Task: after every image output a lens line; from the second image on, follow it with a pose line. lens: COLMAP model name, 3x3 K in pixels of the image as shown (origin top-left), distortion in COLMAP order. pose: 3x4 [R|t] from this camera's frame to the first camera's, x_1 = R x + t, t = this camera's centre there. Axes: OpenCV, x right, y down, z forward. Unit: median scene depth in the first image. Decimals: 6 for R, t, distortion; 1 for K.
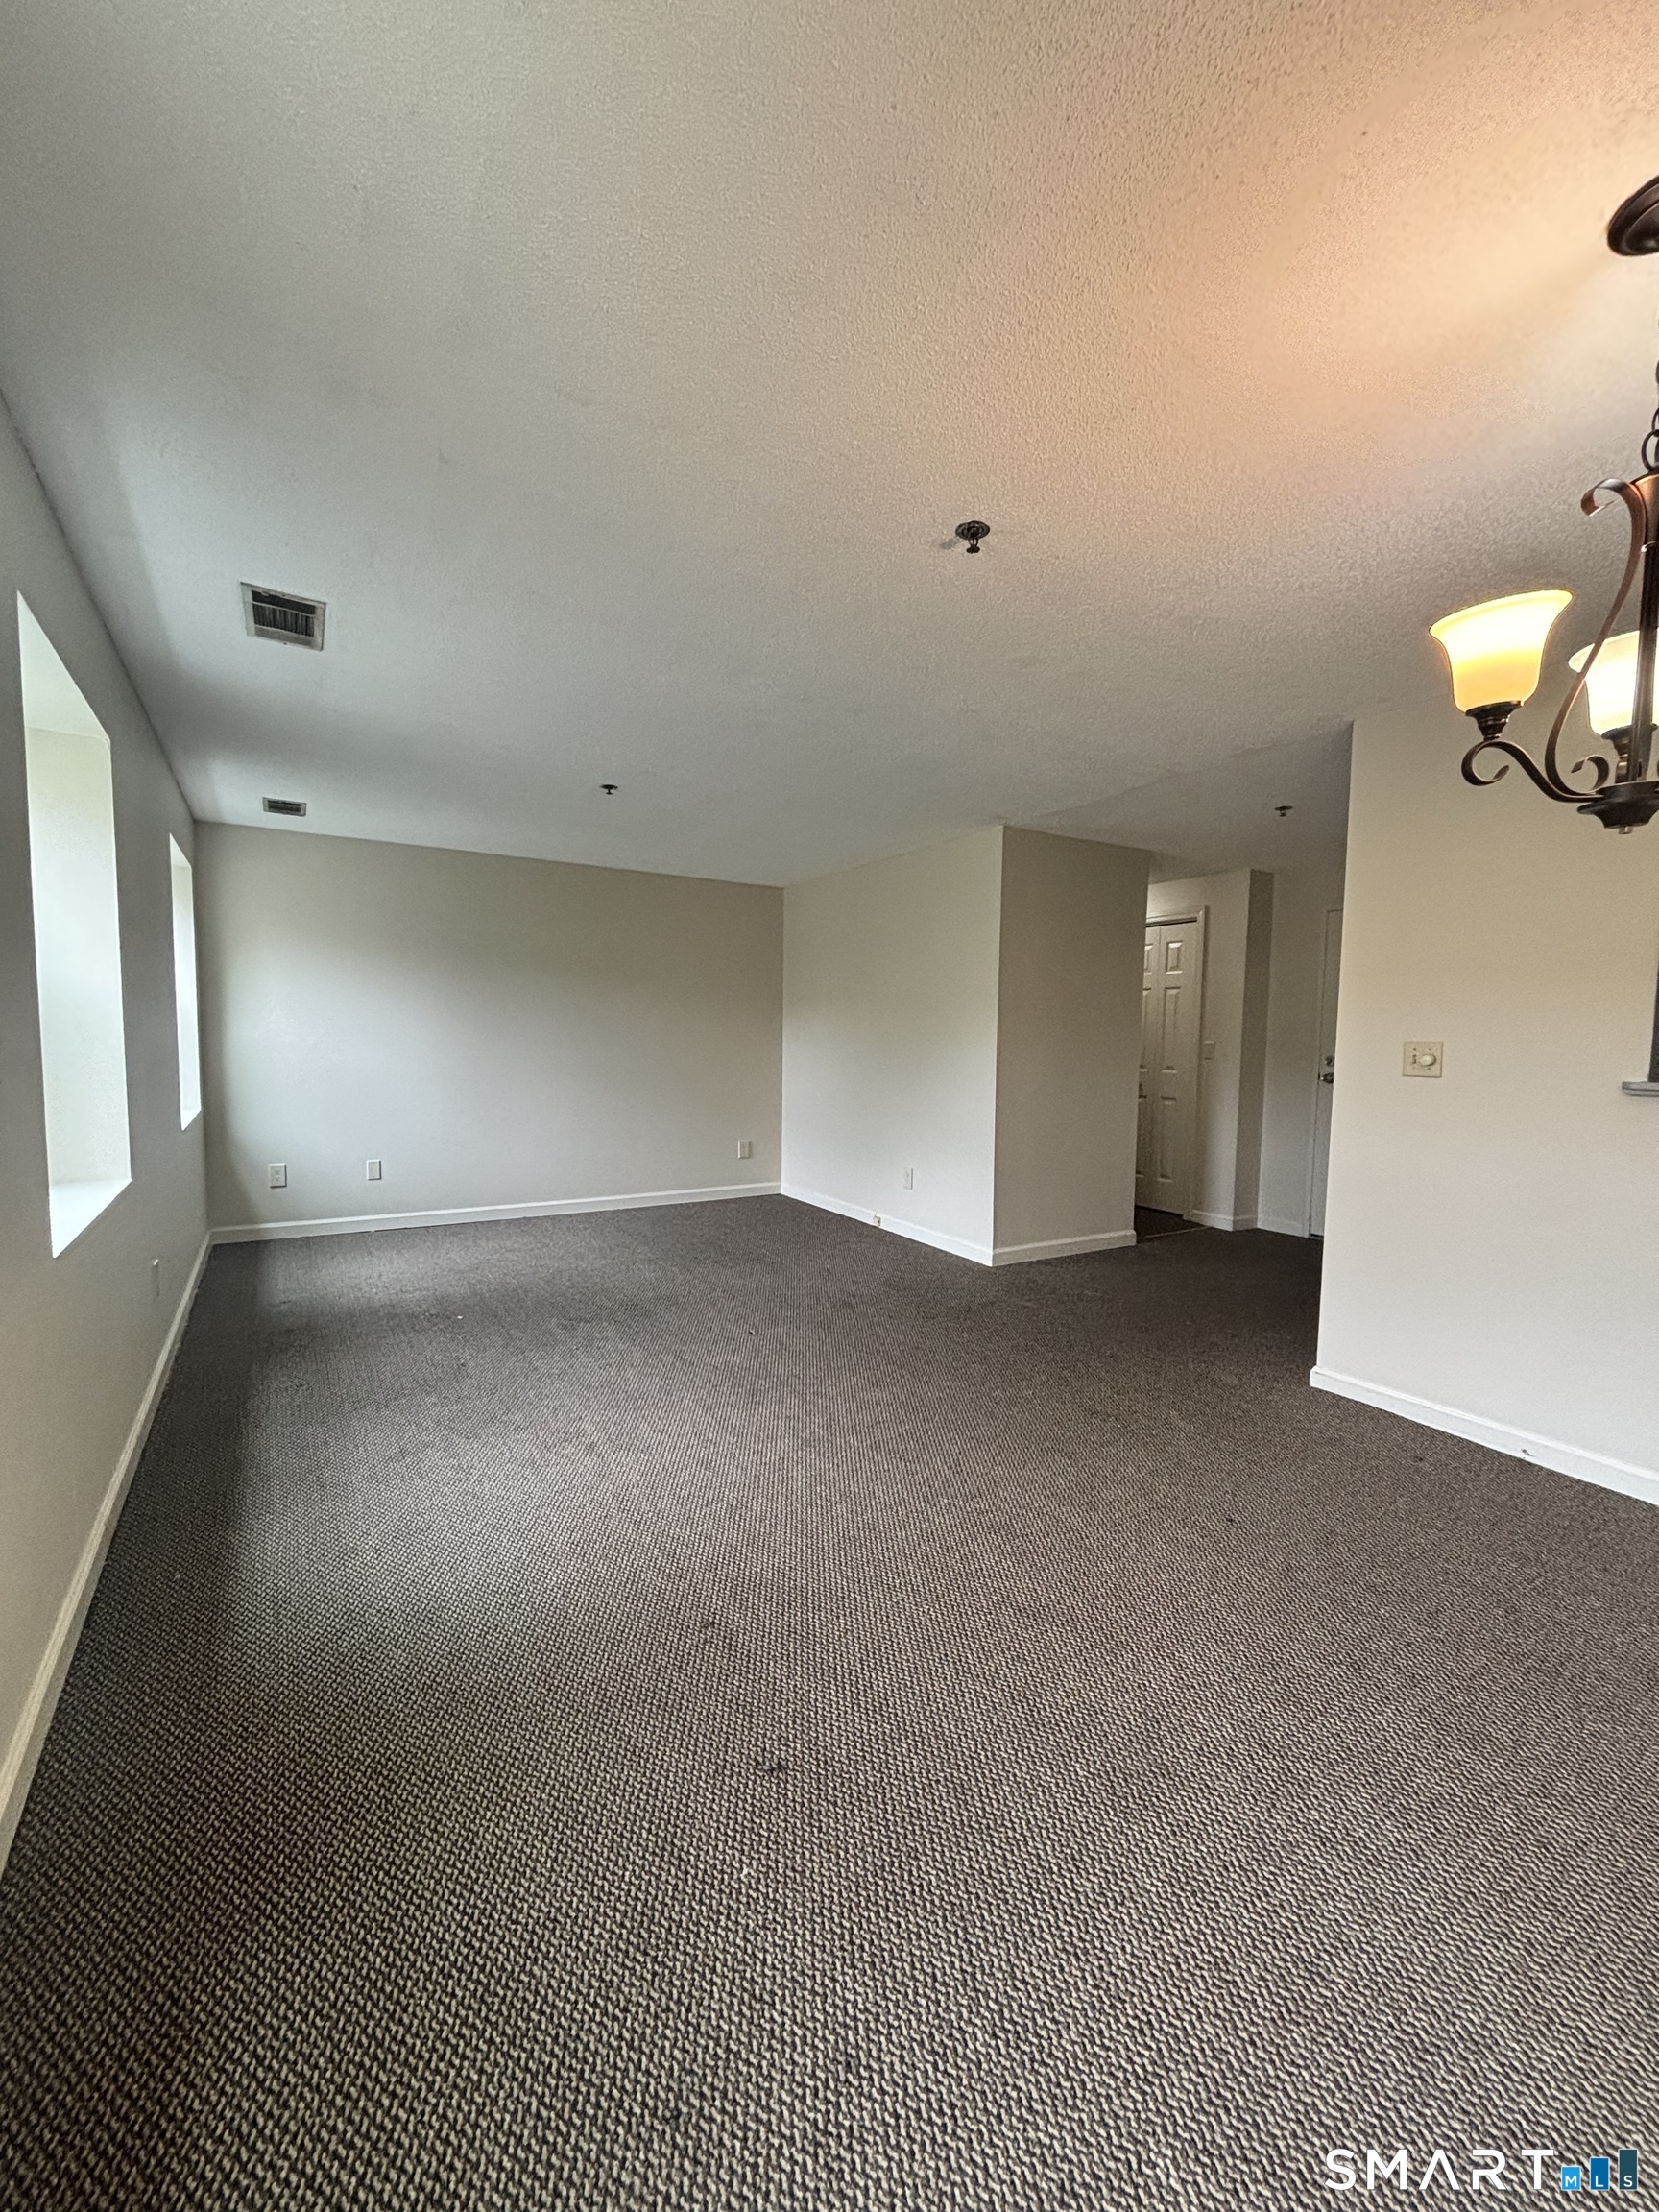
lens RADIAL K [[879.9, 0, 833.1], [0, 879.9, 1107.6], [0, 0, 1]] dist [0.000936, 0.001159]
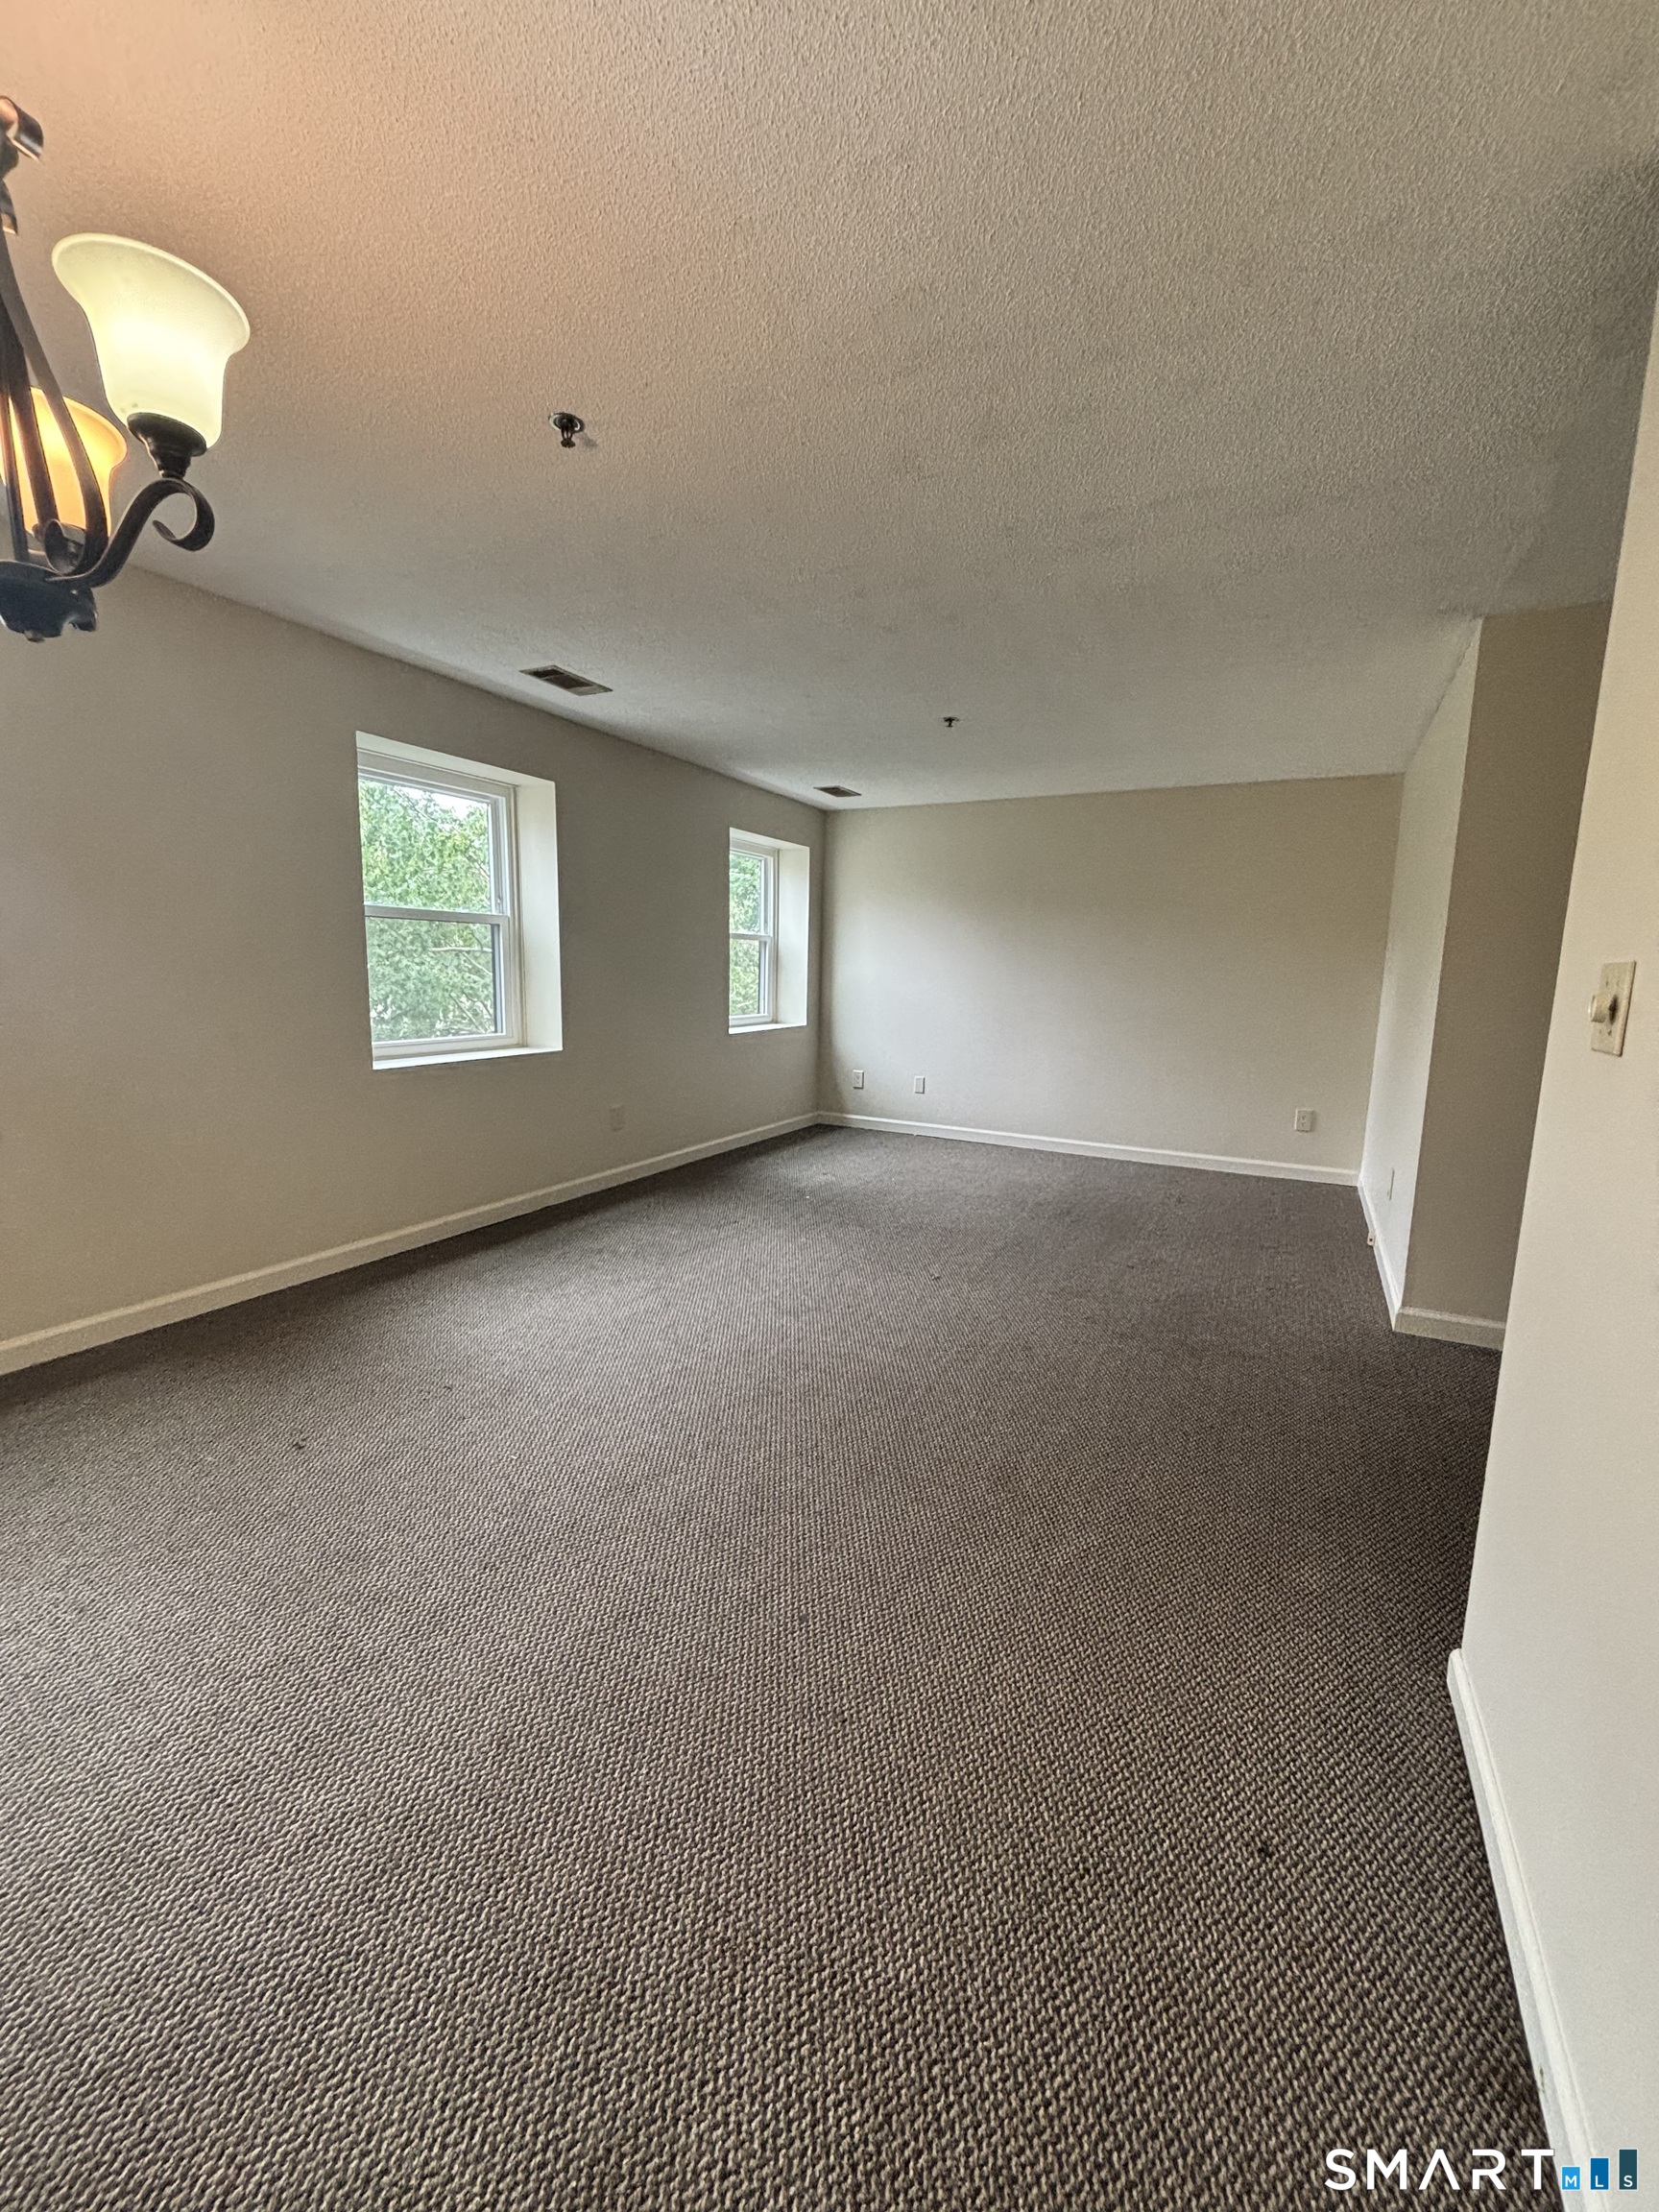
lens RADIAL K [[879.9, 0, 842.3], [0, 879.9, 1105.4], [0, 0, 1]] dist [0.000936, 0.001159]
pose [[0.515943, 0.128289, -0.846962, 0.533793], [-0.085024, 0.991509, 0.098389, -0.012866], [0.852393, 0.021249, 0.522470, 0.339956]]
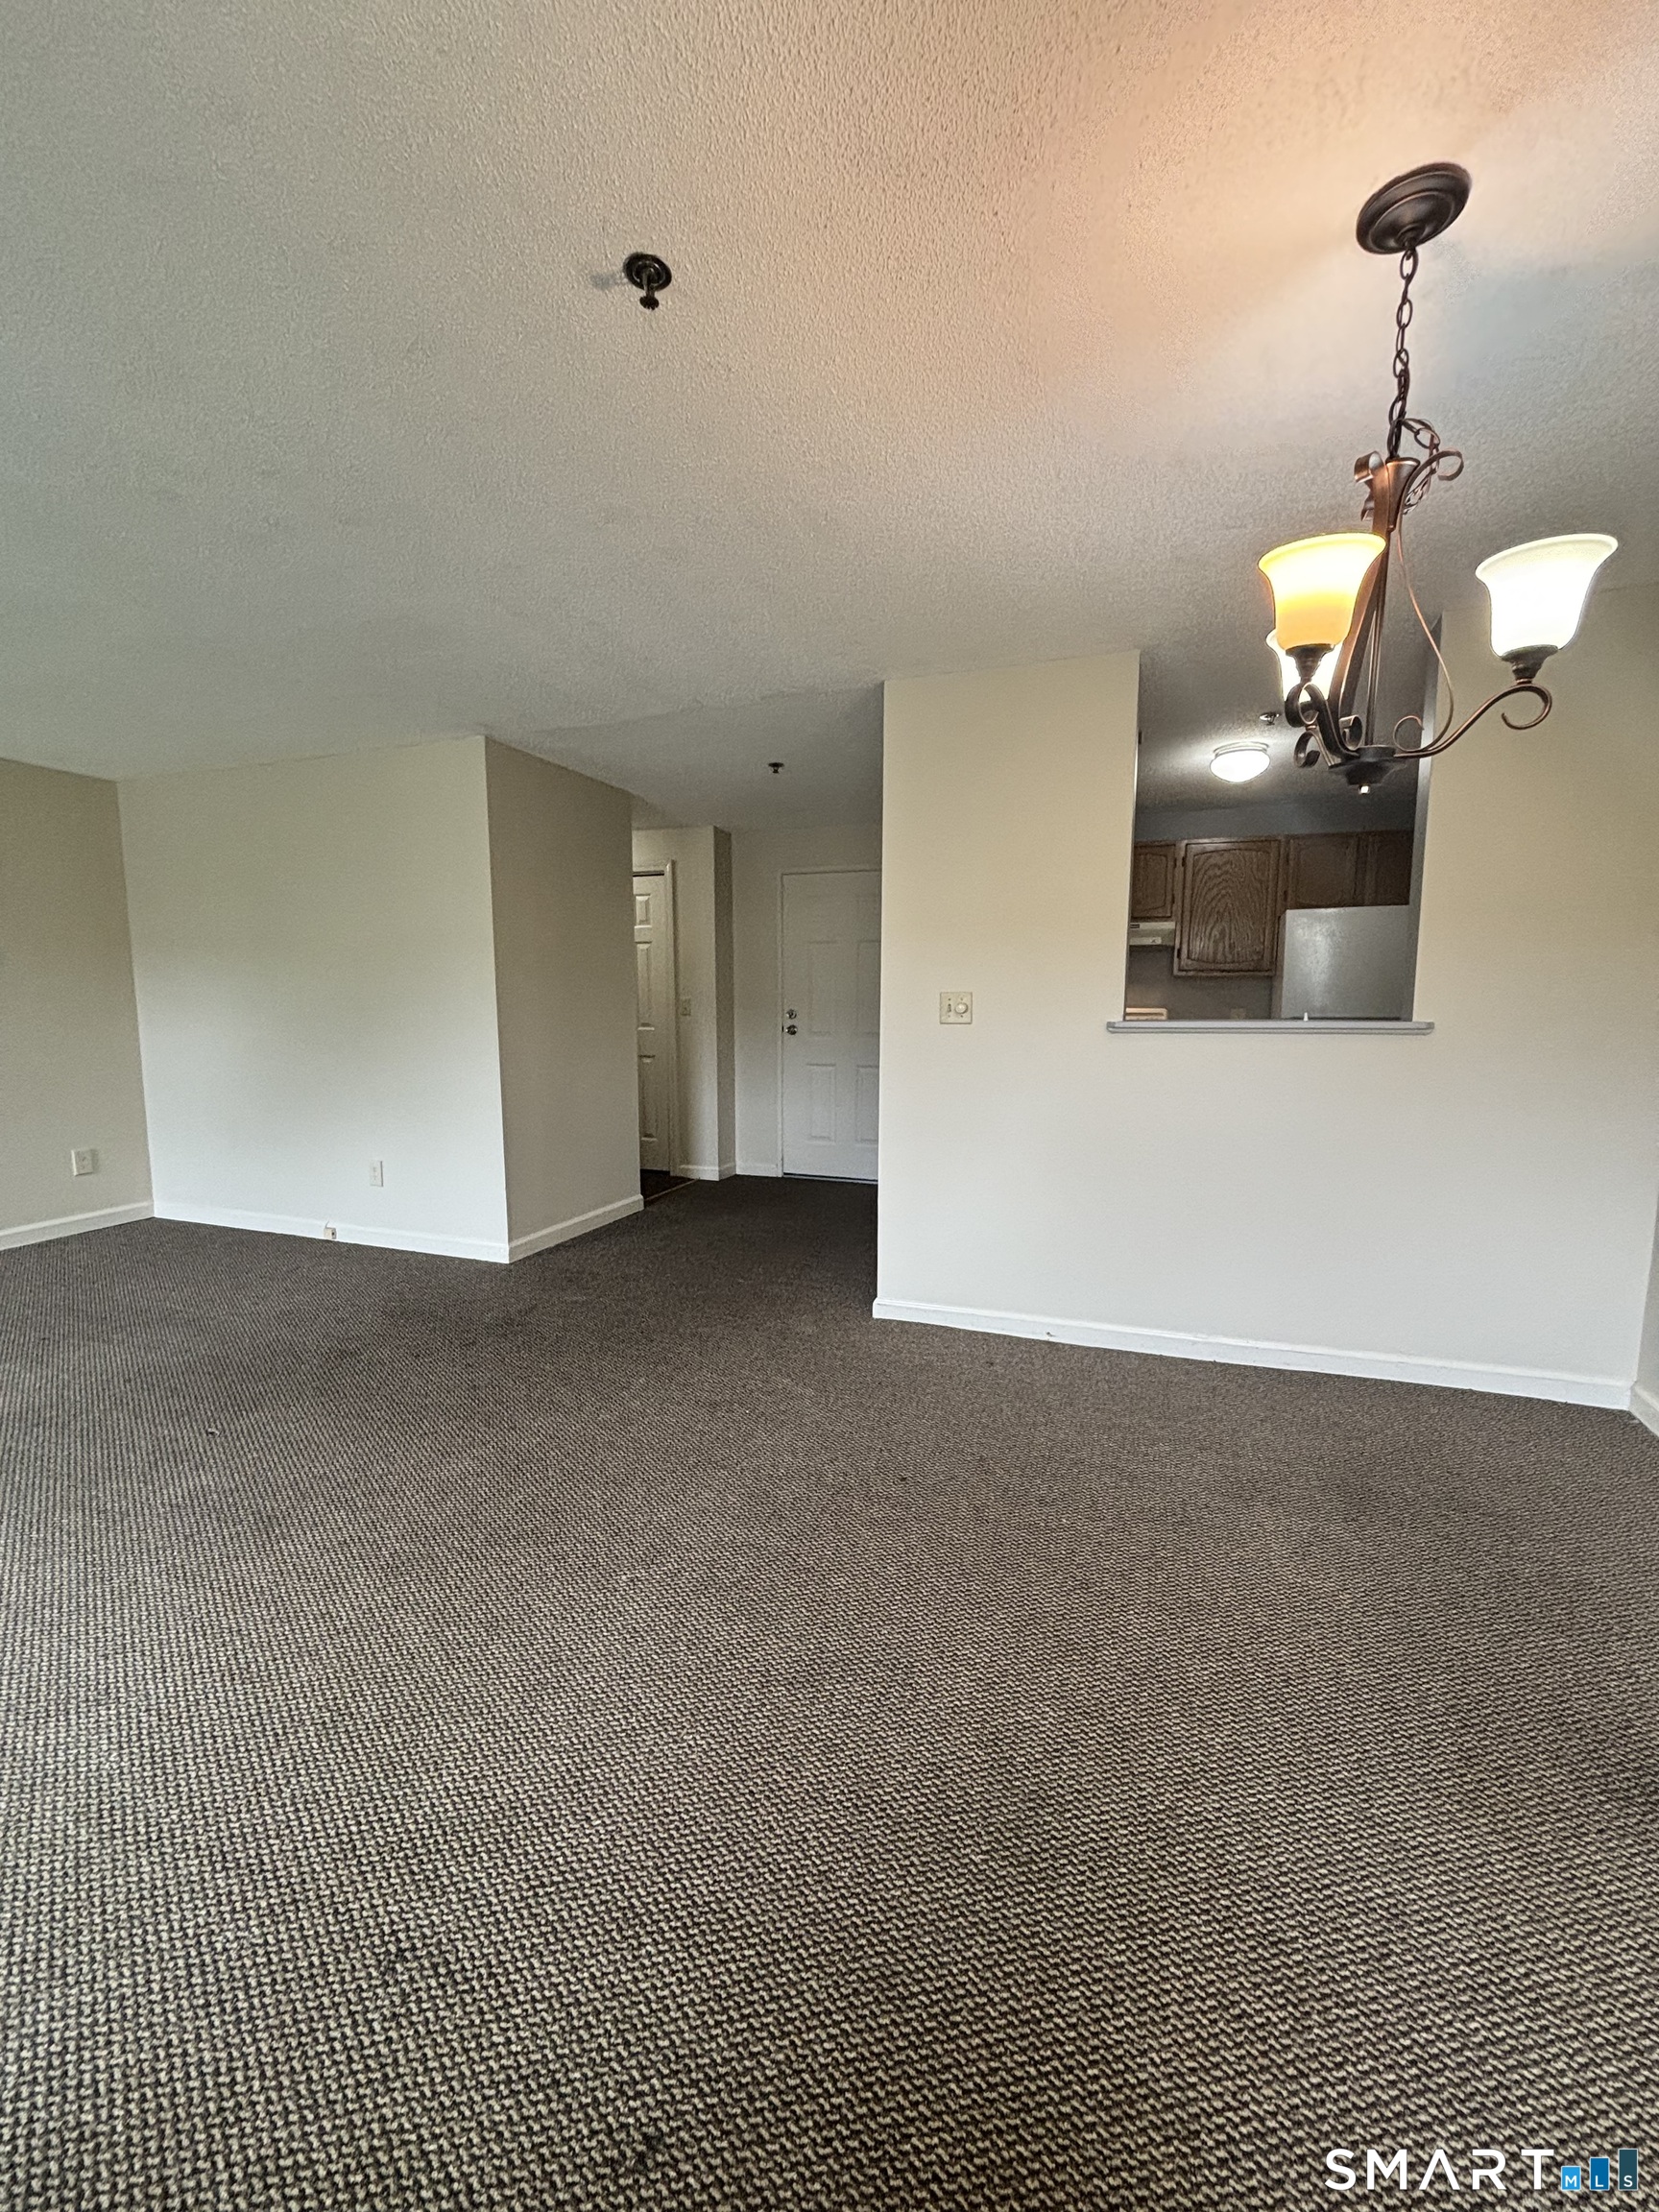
lens RADIAL K [[879.9, 0, 834.7], [0, 879.9, 1109.5], [0, 0, 1]] dist [0.000936, 0.001159]
pose [[0.782316, -0.093383, 0.615841, -0.091490], [0.060994, 0.995431, 0.073460, -0.013375], [-0.619888, -0.019907, 0.784438, 0.133664]]
